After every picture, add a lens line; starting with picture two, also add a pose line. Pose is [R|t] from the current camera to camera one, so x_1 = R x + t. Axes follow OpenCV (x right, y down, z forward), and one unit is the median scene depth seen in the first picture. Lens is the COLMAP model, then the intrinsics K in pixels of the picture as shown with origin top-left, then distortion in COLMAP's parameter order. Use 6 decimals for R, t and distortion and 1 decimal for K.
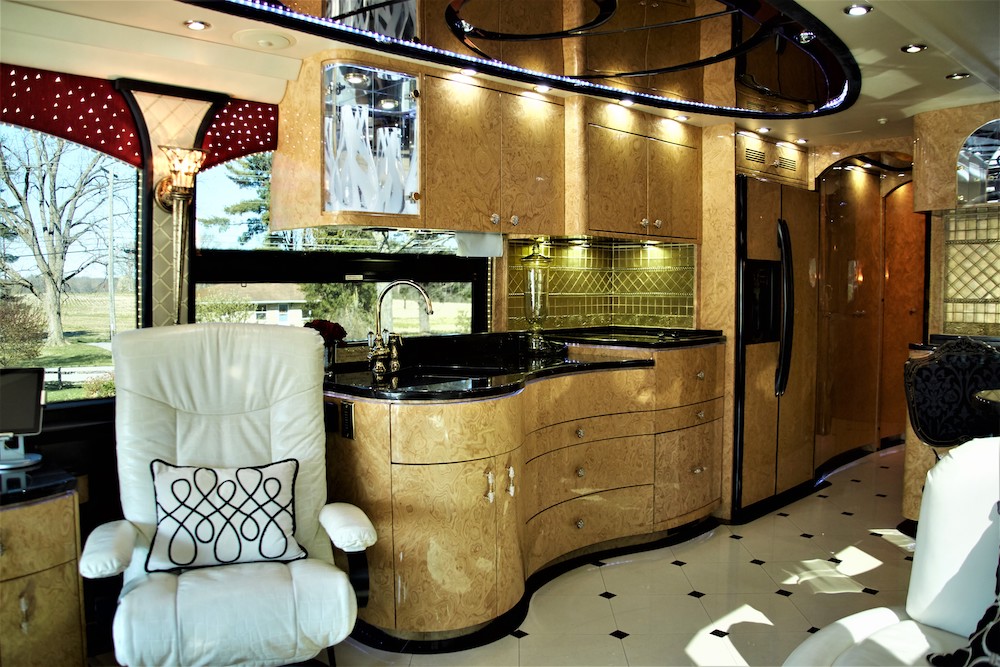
lens RADIAL K [[788.1, 0, 500.0], [0, 788.1, 333.5], [0, 0, 1]] dist [-0.116128, 0.010211]
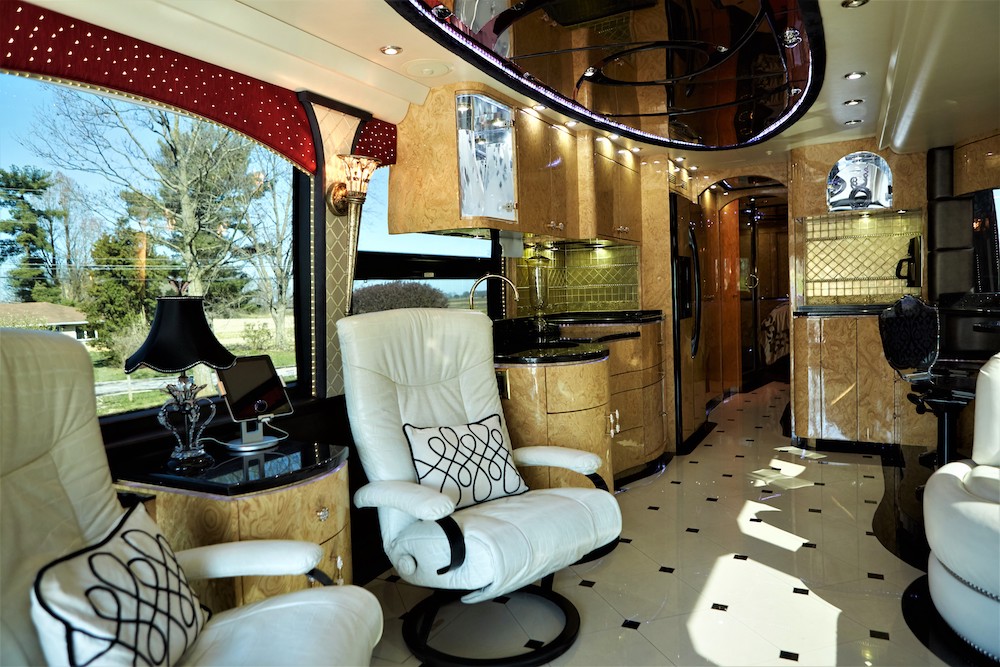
lens RADIAL K [[684.7, 0, 500.0], [0, 684.7, 333.5], [0, 0, 1]] dist [0.000790, -0.001175]
pose [[0.944888, -0.053209, 0.323041, -0.439613], [0.055681, 0.998447, 0.001593, 0.023009], [-0.322624, 0.016482, 0.946384, -0.021978]]
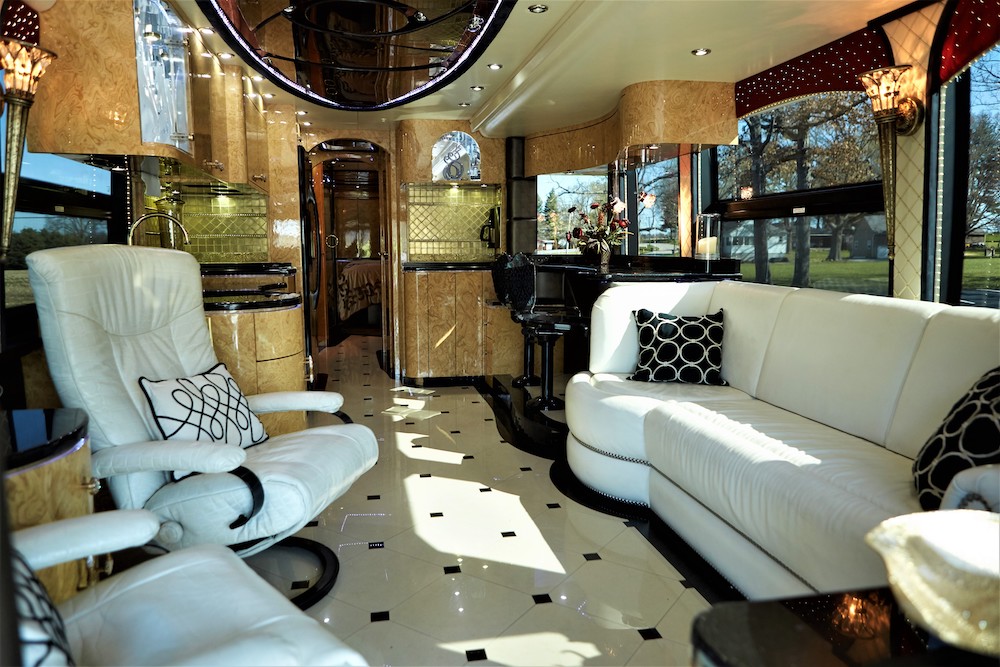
lens RADIAL K [[684.7, 0, 500.0], [0, 684.7, 333.5], [0, 0, 1]] dist [0.000790, -0.001175]
pose [[0.530392, -0.104861, 0.841242, -0.647647], [0.052040, 0.994476, 0.091151, 0.034610], [-0.846154, -0.004568, 0.532919, 0.088164]]
